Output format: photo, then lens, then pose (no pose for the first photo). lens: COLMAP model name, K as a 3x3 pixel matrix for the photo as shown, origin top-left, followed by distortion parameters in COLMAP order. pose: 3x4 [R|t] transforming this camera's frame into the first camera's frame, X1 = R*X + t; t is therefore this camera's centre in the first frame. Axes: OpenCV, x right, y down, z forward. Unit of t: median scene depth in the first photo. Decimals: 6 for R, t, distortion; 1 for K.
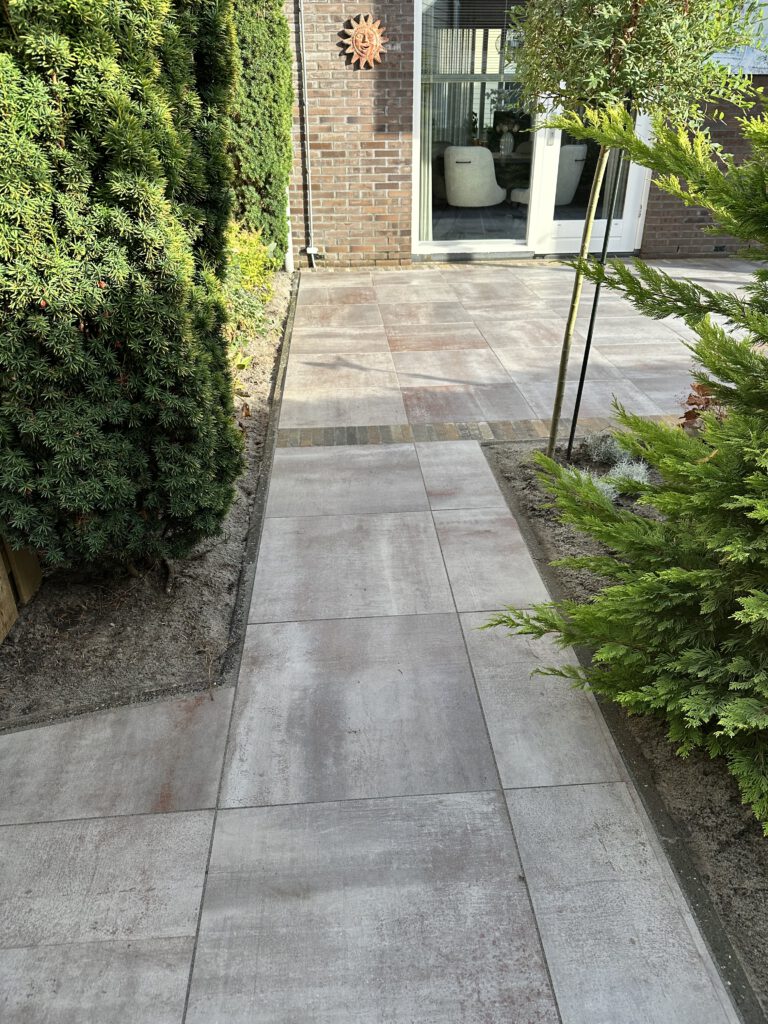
lens RADIAL K [[716.4, 0, 380.5], [0, 716.4, 506.8], [0, 0, 1]] dist [0.023744, -0.038211]
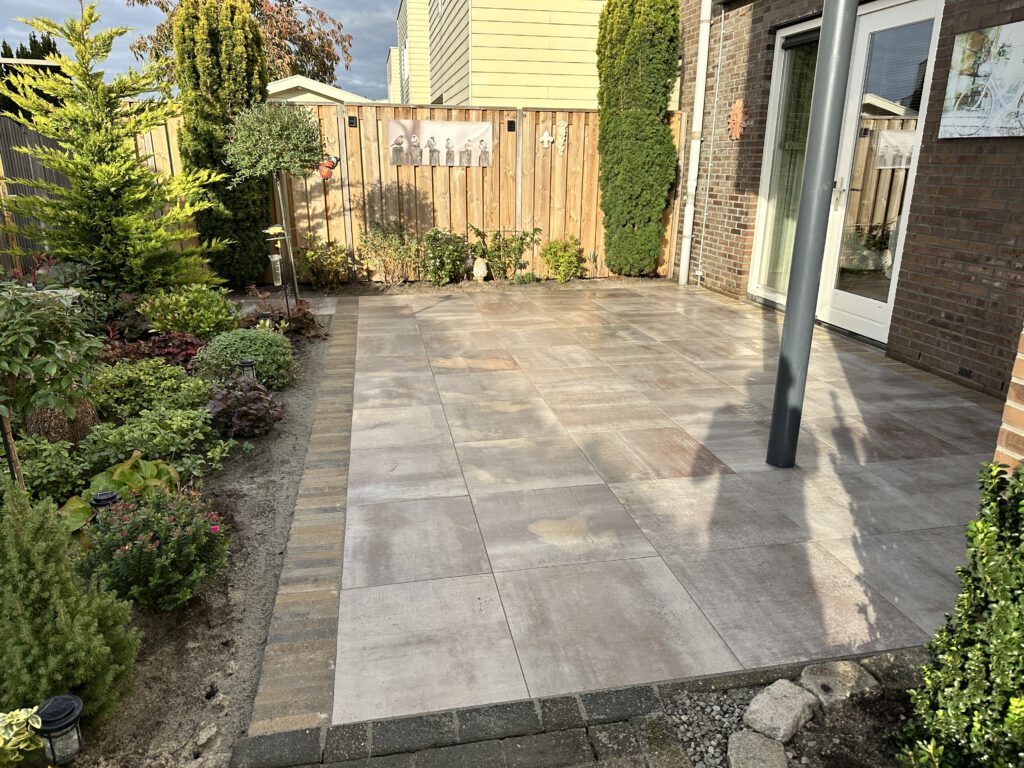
lens RADIAL K [[716.4, 0, 511.5], [0, 716.4, 386.7], [0, 0, 1]] dist [0.023744, -0.038211]
pose [[0.136011, 0.309967, -0.940968, 3.181470], [-0.484927, 0.849066, 0.209600, -0.852158], [0.863914, 0.427793, 0.265794, 1.379125]]
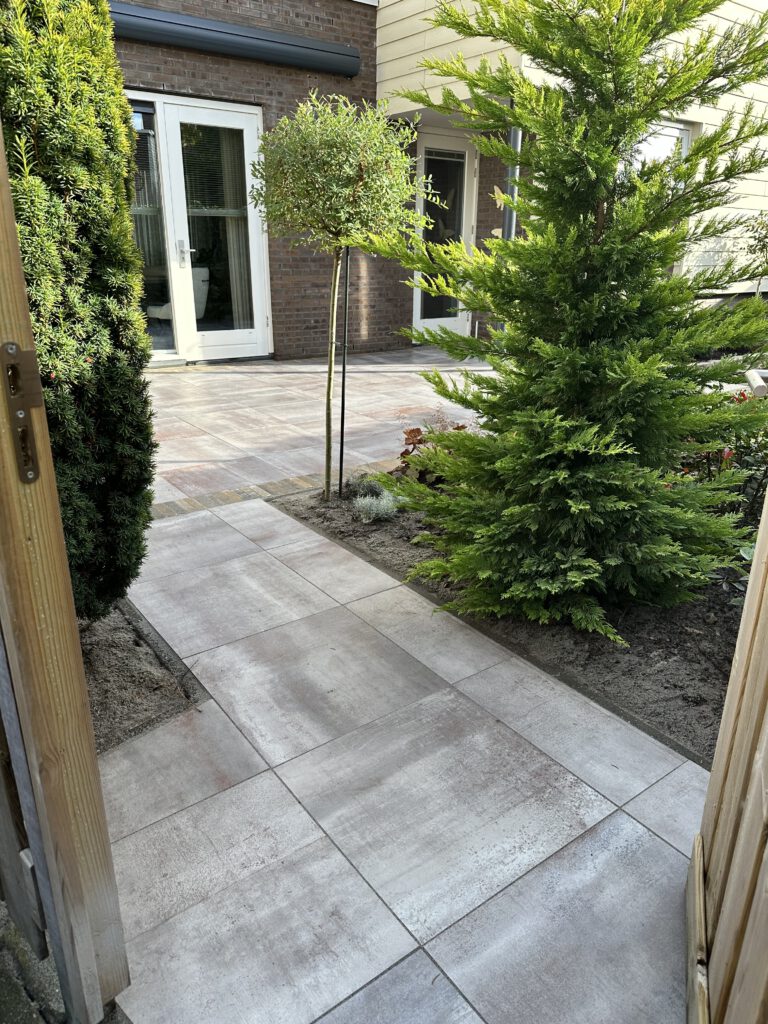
lens RADIAL K [[716.4, 0, 388.6], [0, 716.4, 509.8], [0, 0, 1]] dist [0.023744, -0.038211]
pose [[0.839062, -0.169245, 0.517040, -0.402002], [0.244103, 0.966462, -0.079779, 0.095371], [-0.486198, 0.193150, 0.852235, -0.135651]]
